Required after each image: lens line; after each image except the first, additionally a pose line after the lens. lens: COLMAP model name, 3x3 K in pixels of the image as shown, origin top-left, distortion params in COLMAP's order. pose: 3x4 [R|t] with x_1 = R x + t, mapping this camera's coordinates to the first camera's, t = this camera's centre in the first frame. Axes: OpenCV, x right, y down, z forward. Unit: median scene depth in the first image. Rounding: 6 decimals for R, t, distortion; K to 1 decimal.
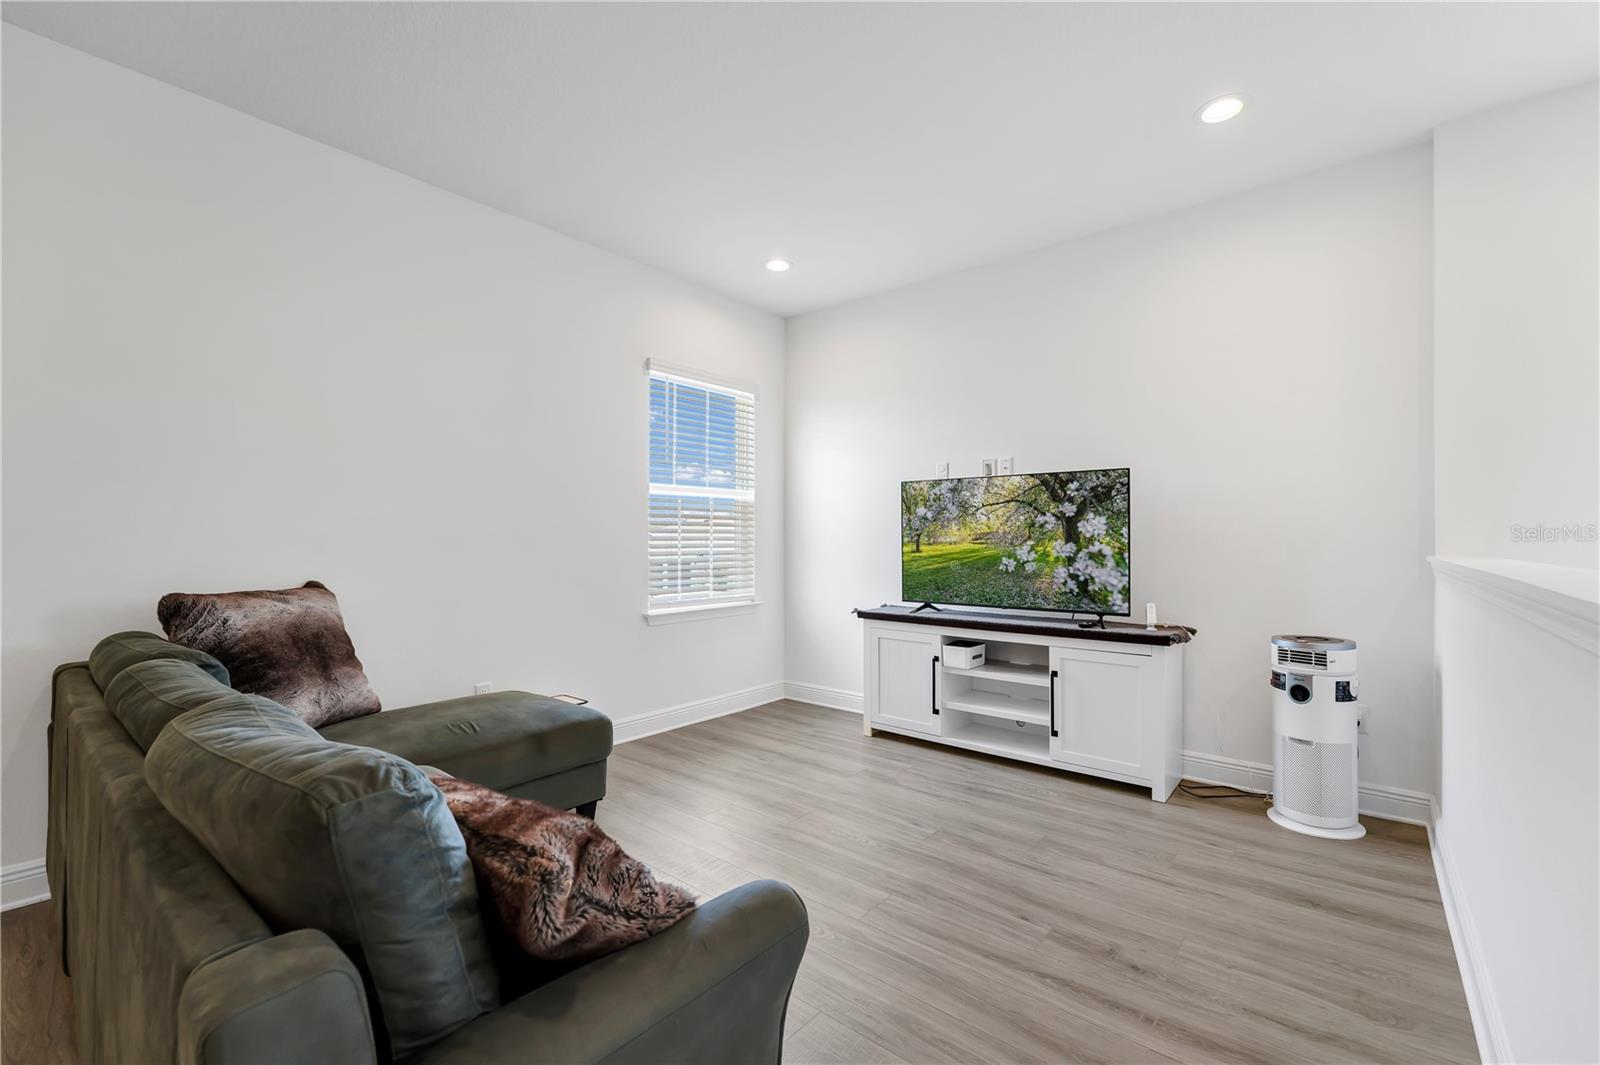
lens RADIAL K [[671.3, 0, 798.8], [0, 671.3, 535.8], [0, 0, 1]] dist [0.000993, -0.000085]
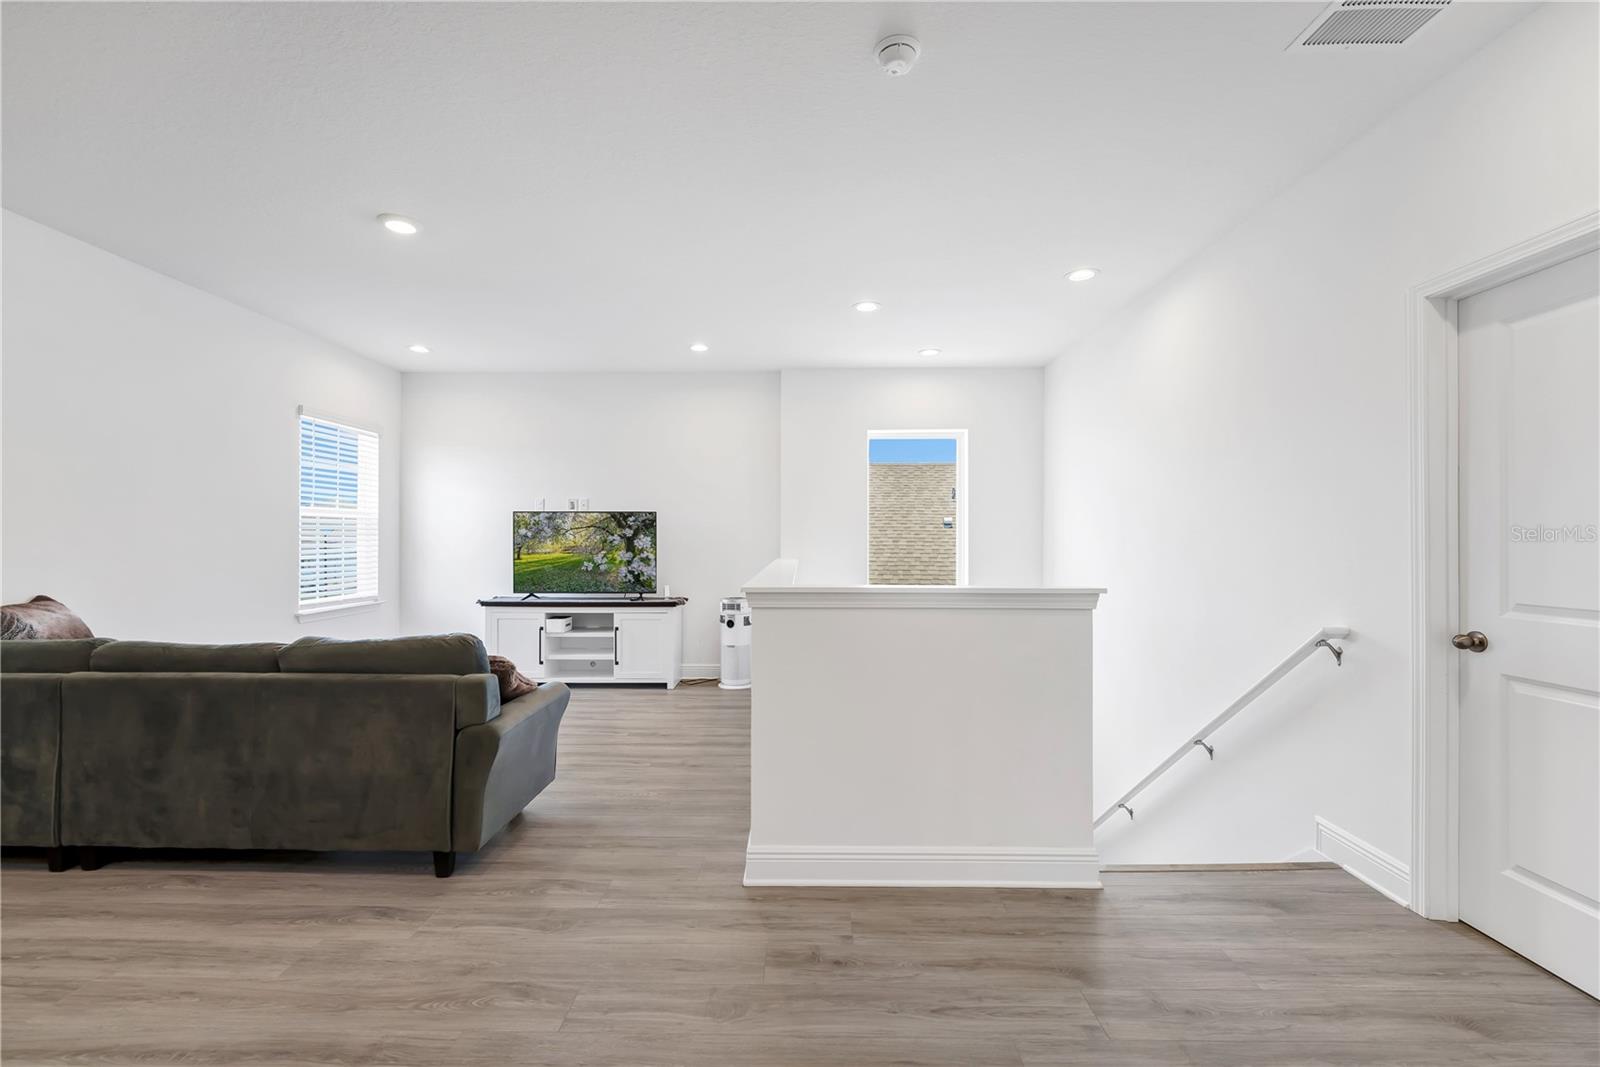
lens RADIAL K [[671.3, 0, 798.8], [0, 671.3, 536.8], [0, 0, 1]] dist [0.000993, -0.000085]
pose [[0.769494, 0.001898, 0.638651, -0.356376], [-0.003139, 0.999995, 0.000810, -0.033963], [-0.638646, -0.002628, 0.769496, -0.619422]]
